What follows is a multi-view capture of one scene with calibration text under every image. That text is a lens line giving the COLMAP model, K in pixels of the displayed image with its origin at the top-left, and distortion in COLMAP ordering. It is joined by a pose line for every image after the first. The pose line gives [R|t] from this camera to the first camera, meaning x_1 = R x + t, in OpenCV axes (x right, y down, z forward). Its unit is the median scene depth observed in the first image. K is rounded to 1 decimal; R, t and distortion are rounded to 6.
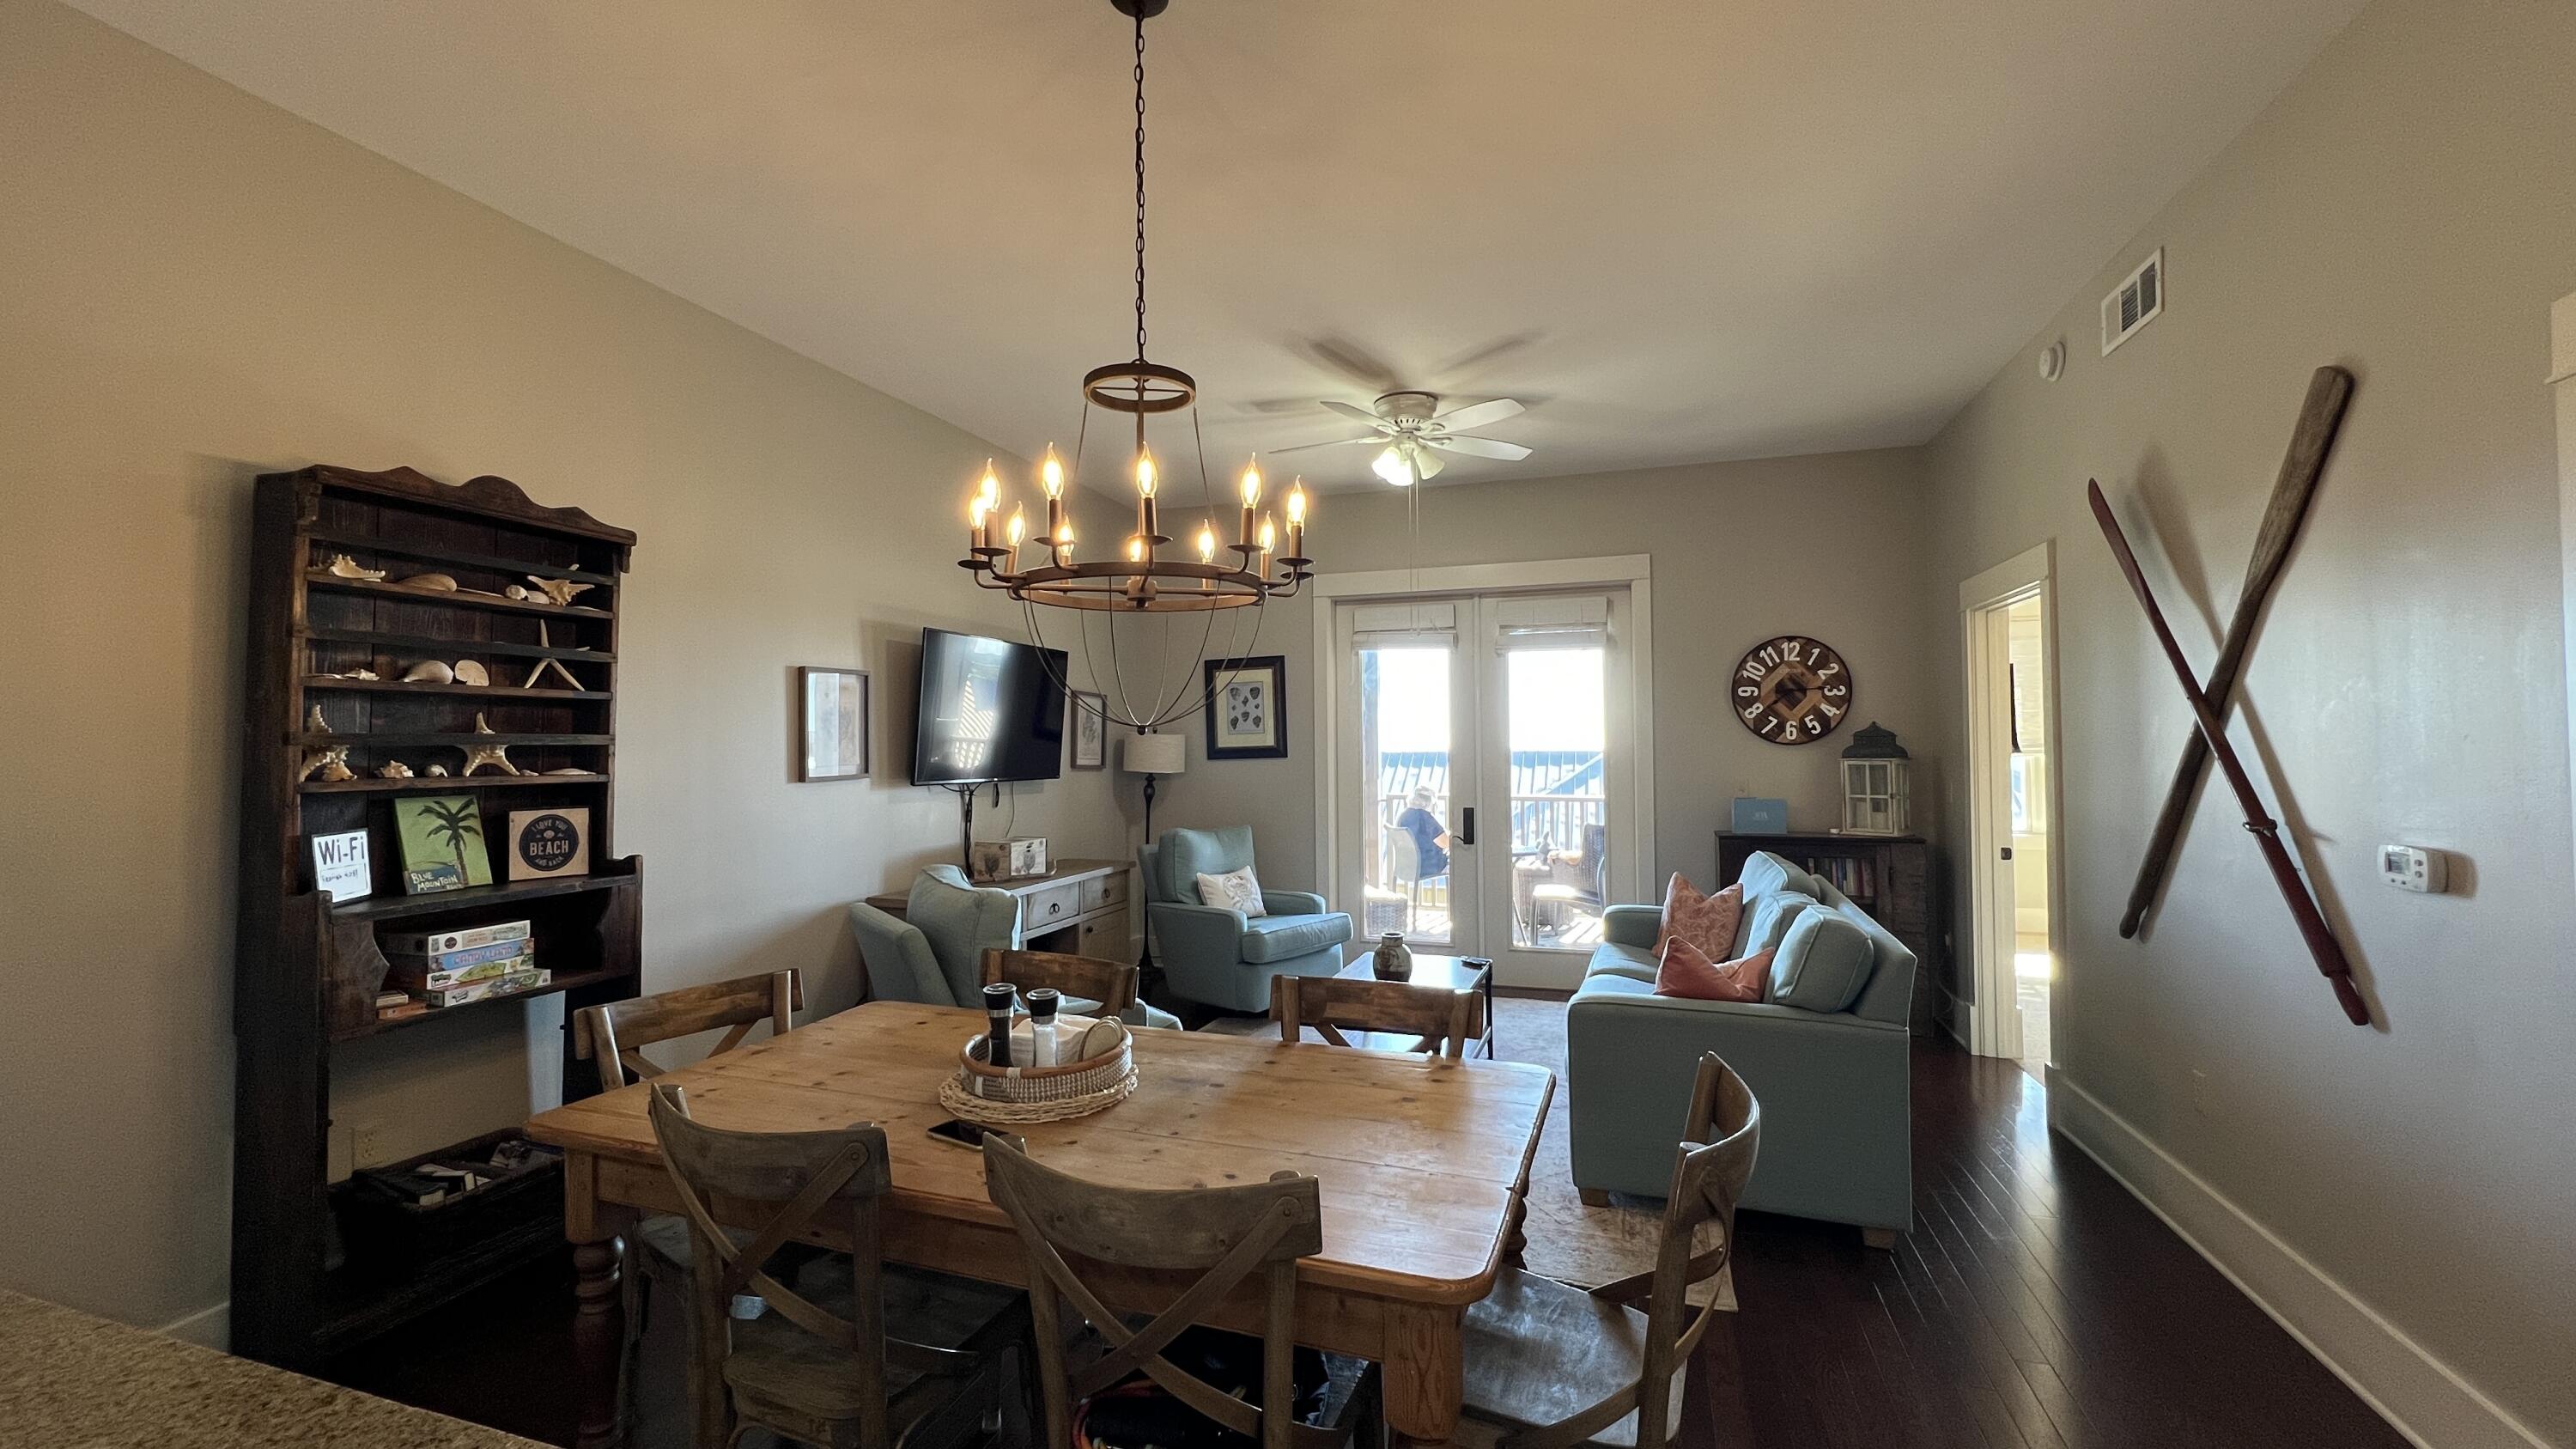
lens RADIAL K [[1027.9, 0, 1283.3], [0, 1027.9, 718.1], [0, 0, 1]] dist [-0.002056, 0.001024]
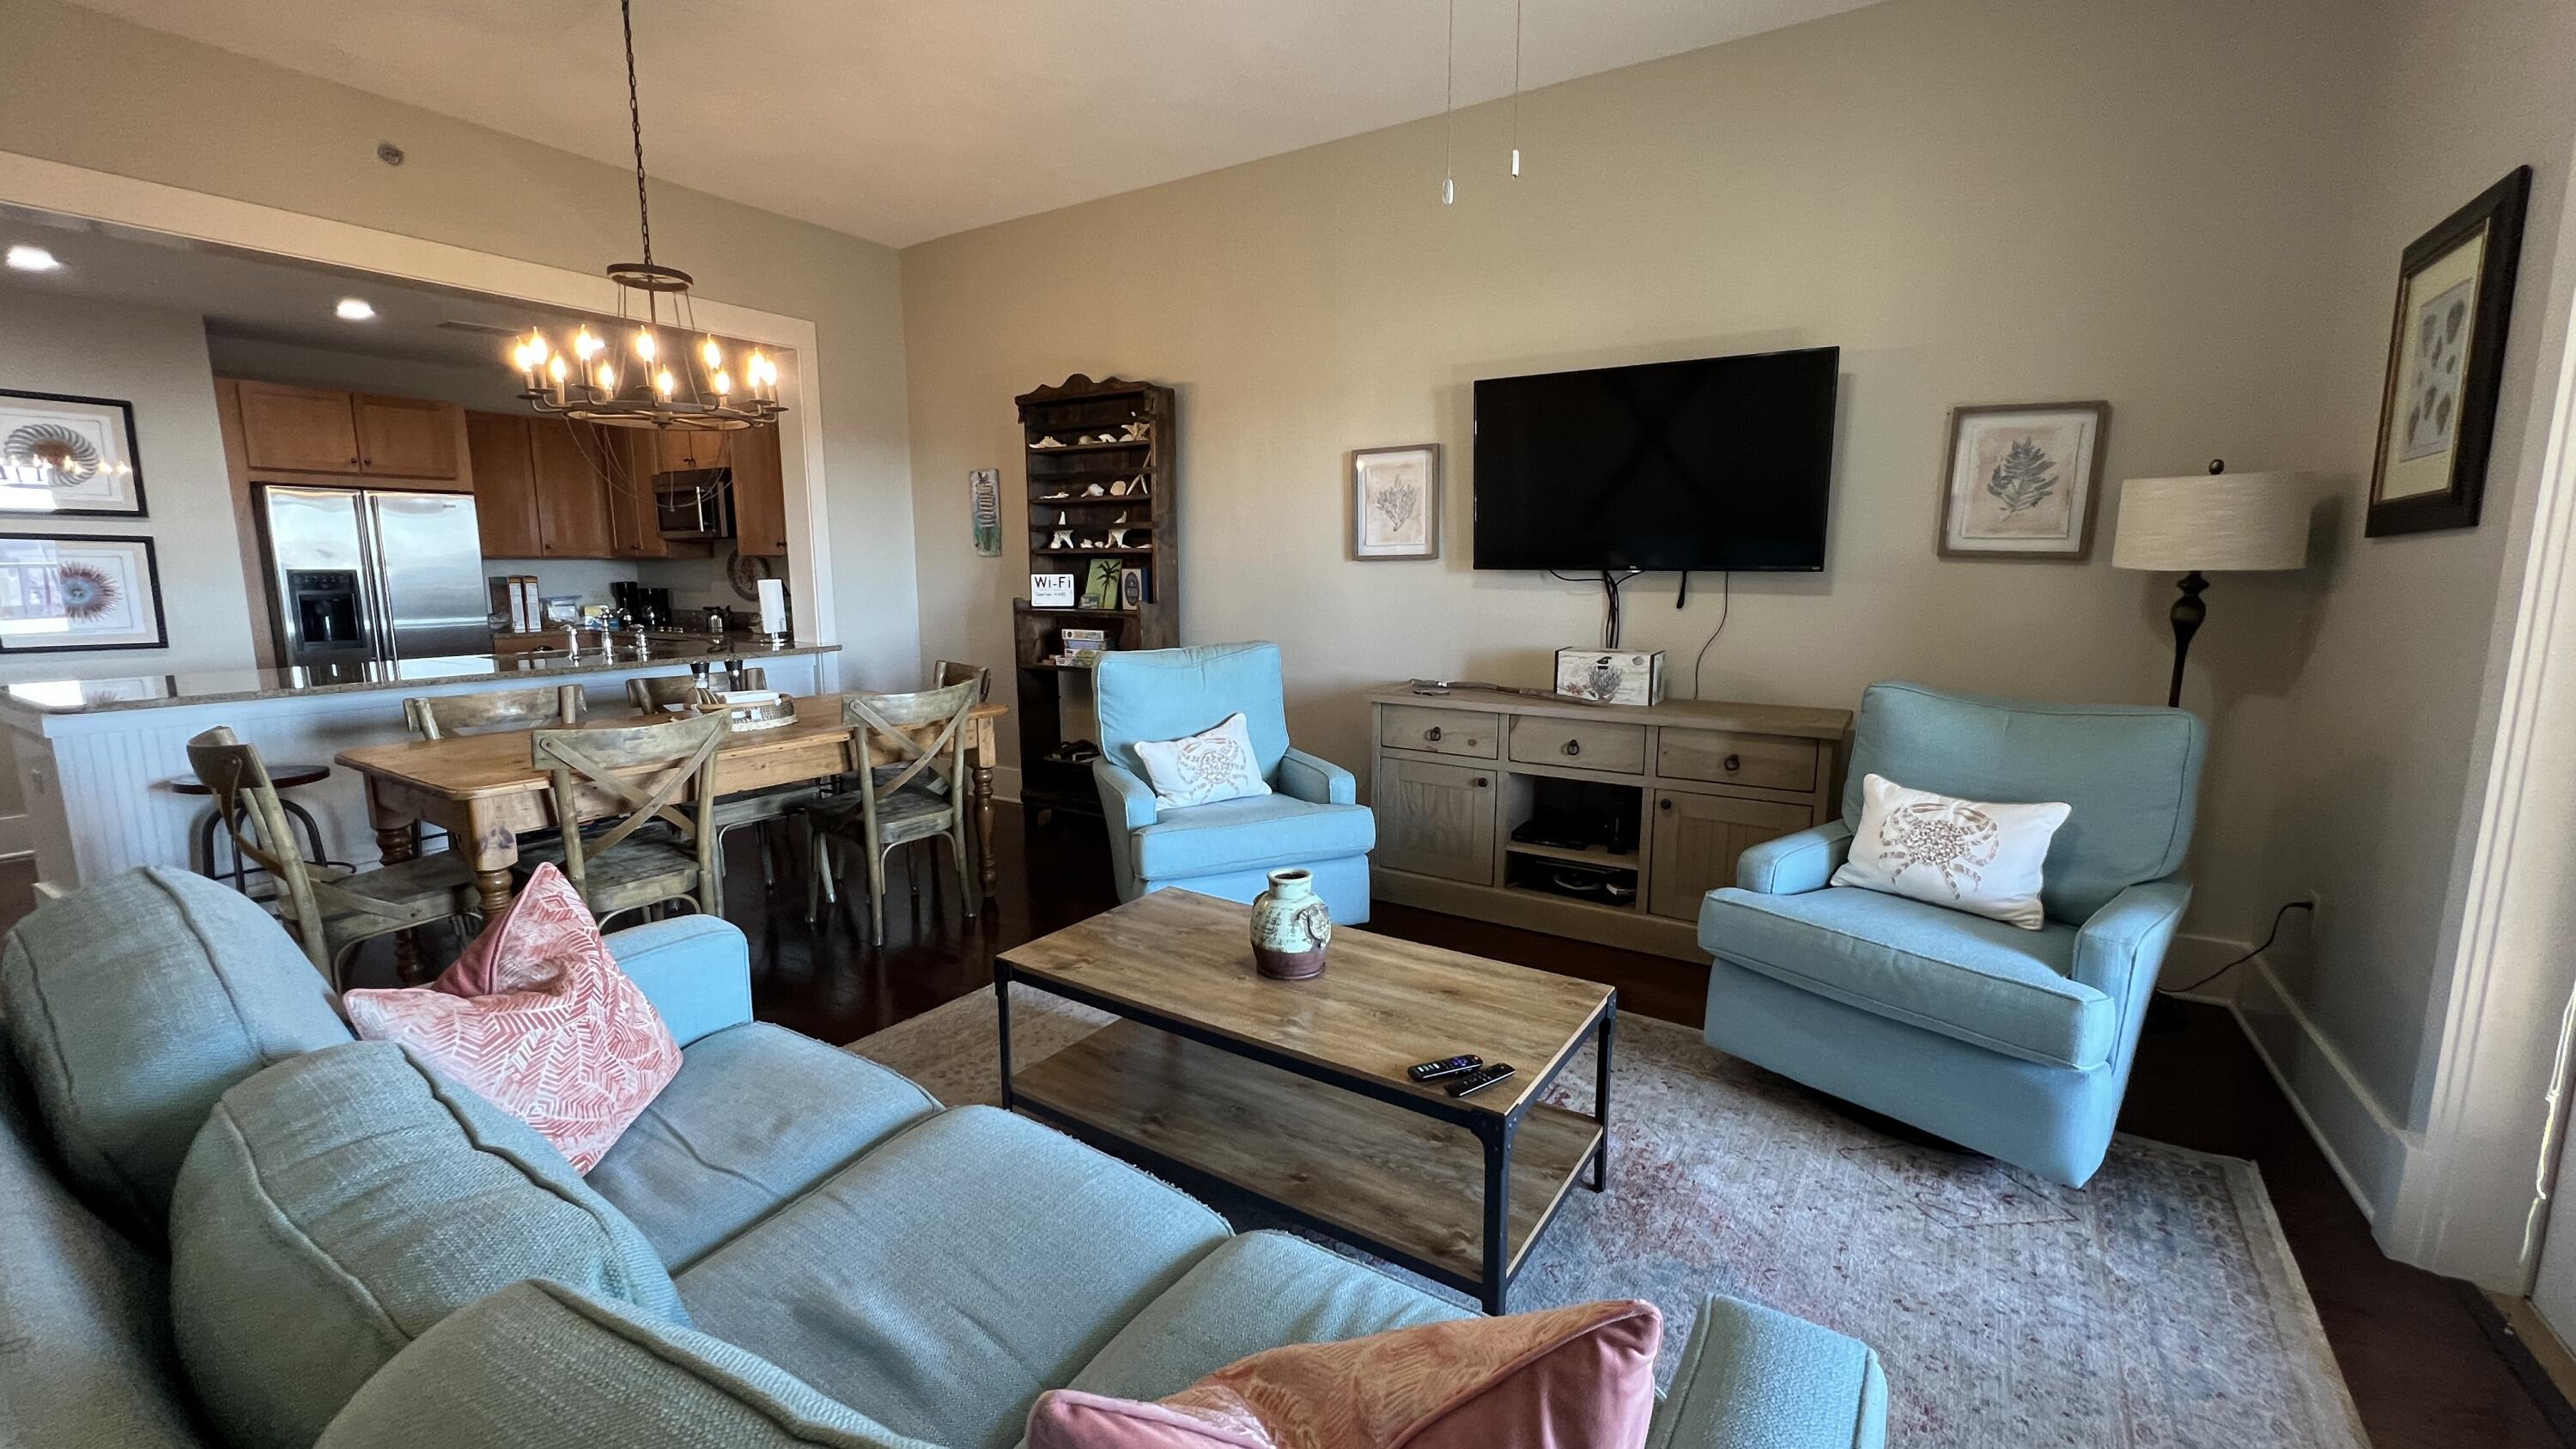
lens RADIAL K [[1027.9, 0, 1284.3], [0, 1027.9, 718.1], [0, 0, 1]] dist [-0.002056, 0.001024]
pose [[-0.236395, 0.154696, -0.959263, 0.870180], [0.031107, 0.987944, 0.151655, 0.084666], [0.971159, 0.006010, -0.238358, 1.667724]]
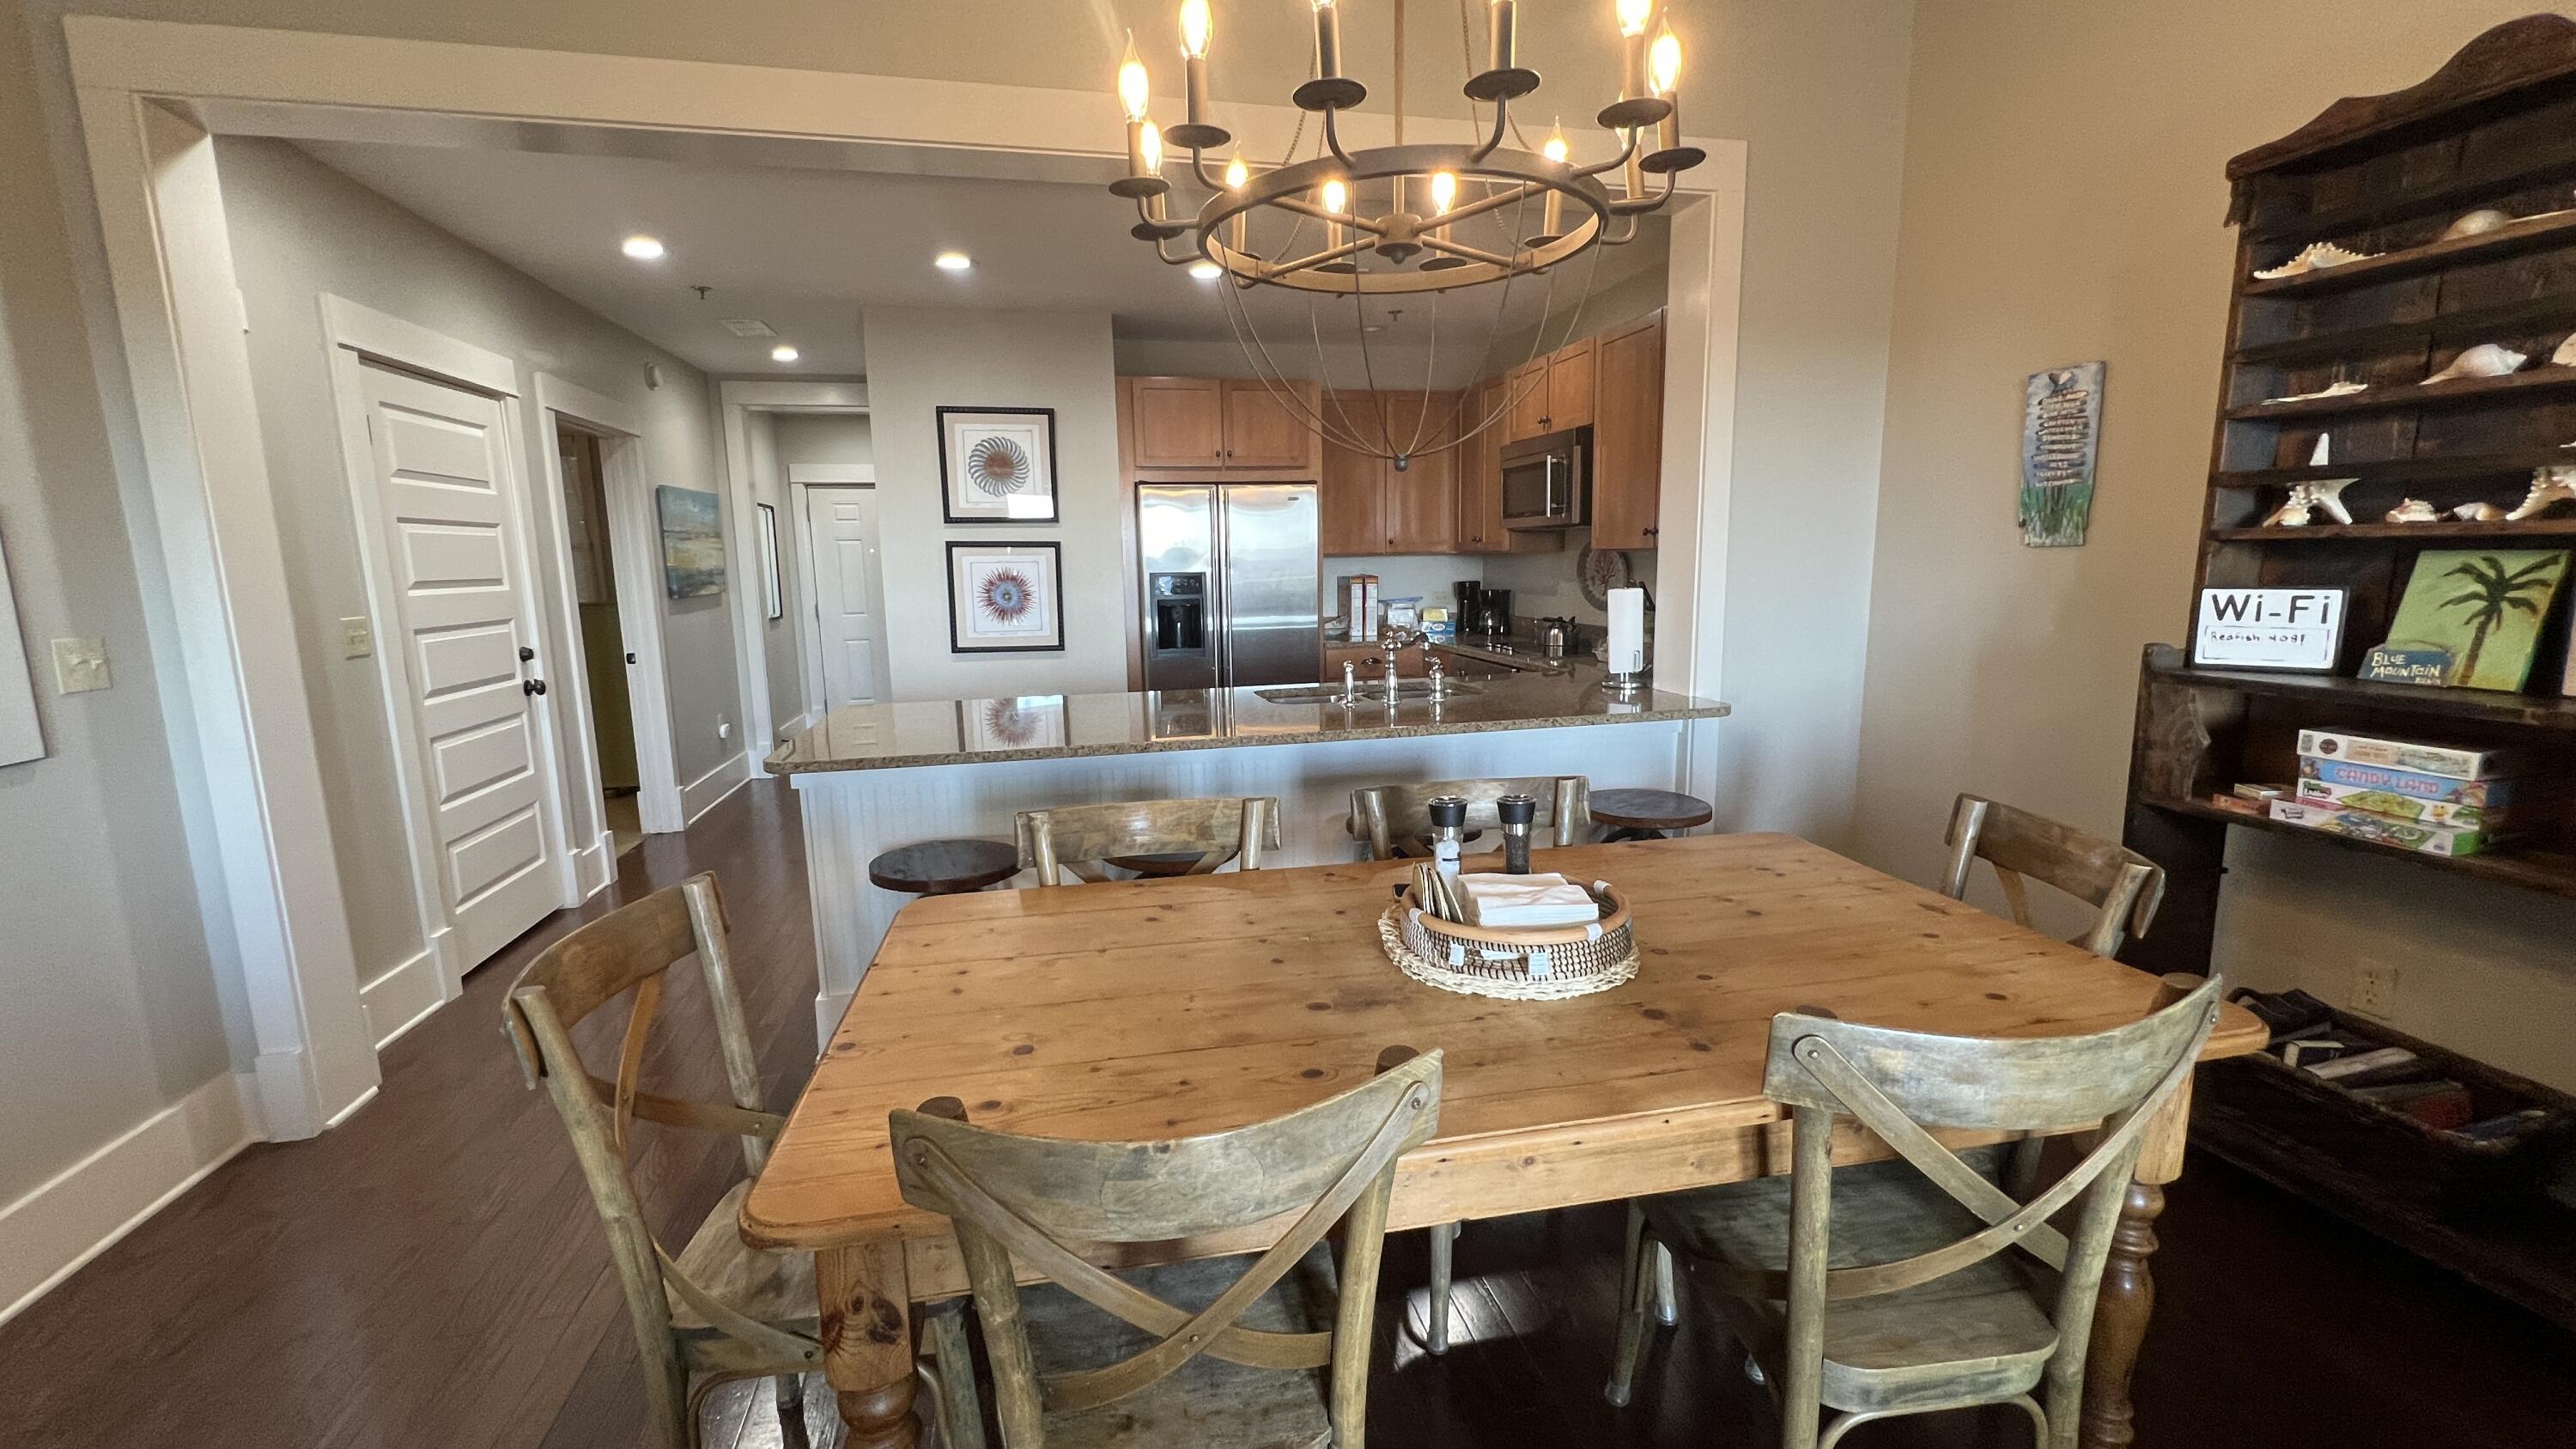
lens RADIAL K [[1027.9, 0, 1284.4], [0, 1027.9, 719.4], [0, 0, 1]] dist [-0.002056, 0.001024]
pose [[-0.855742, 0.106982, -0.506222, 0.198842], [0.040947, 0.989324, 0.139859, 0.056632], [0.515781, 0.098955, -0.850987, 1.119928]]
